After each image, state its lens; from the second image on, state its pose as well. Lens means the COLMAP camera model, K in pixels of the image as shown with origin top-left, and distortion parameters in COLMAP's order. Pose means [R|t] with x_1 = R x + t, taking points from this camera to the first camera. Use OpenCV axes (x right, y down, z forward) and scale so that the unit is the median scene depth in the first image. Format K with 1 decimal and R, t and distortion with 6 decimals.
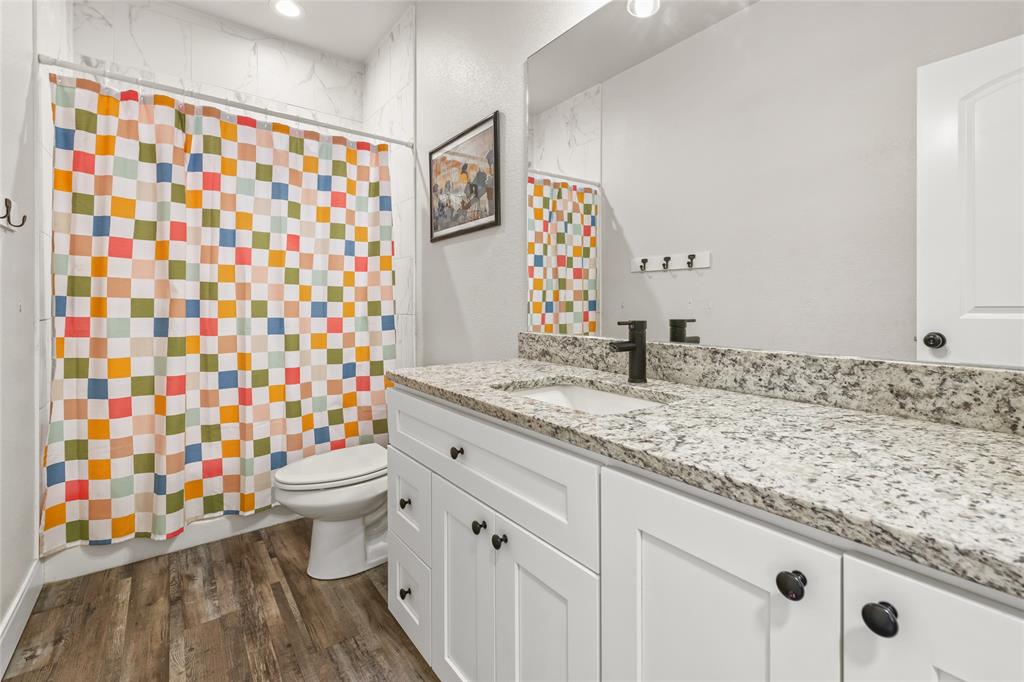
lens RADIAL K [[457.1, 0, 509.6], [0, 457.1, 303.4], [0, 0, 1]] dist [0.001723, 0.000426]
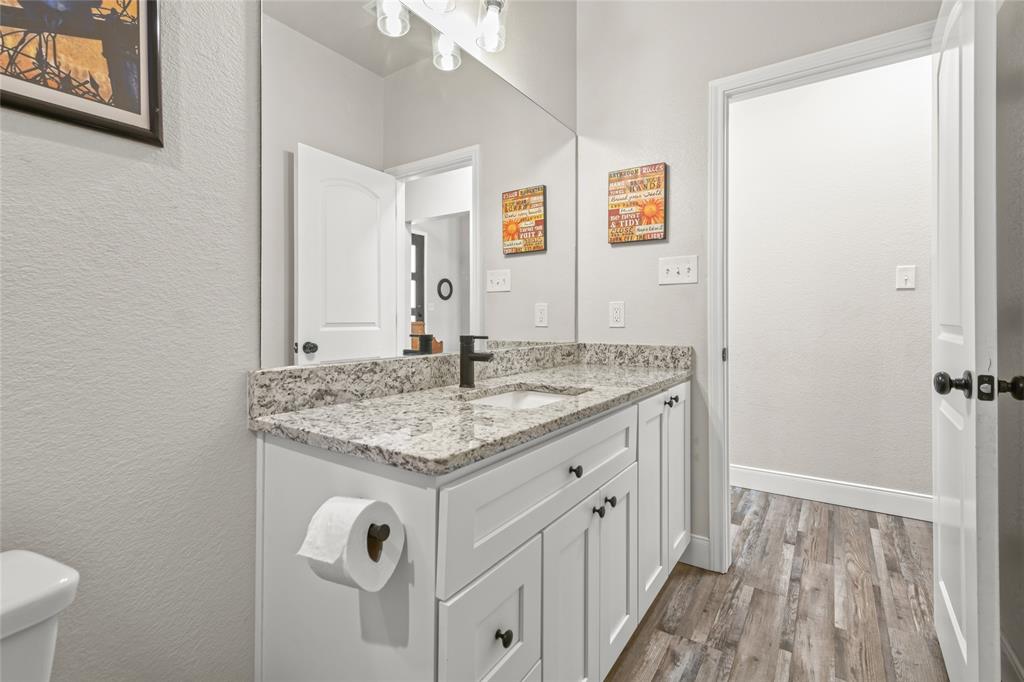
lens RADIAL K [[457.1, 0, 524.4], [0, 457.1, 321.2], [0, 0, 1]] dist [0.001723, 0.000426]
pose [[-0.342016, 0.000526, 0.939694, -0.744961], [-0.000813, 0.999999, -0.000856, 0.001371], [-0.939694, -0.001057, -0.342015, 1.066023]]
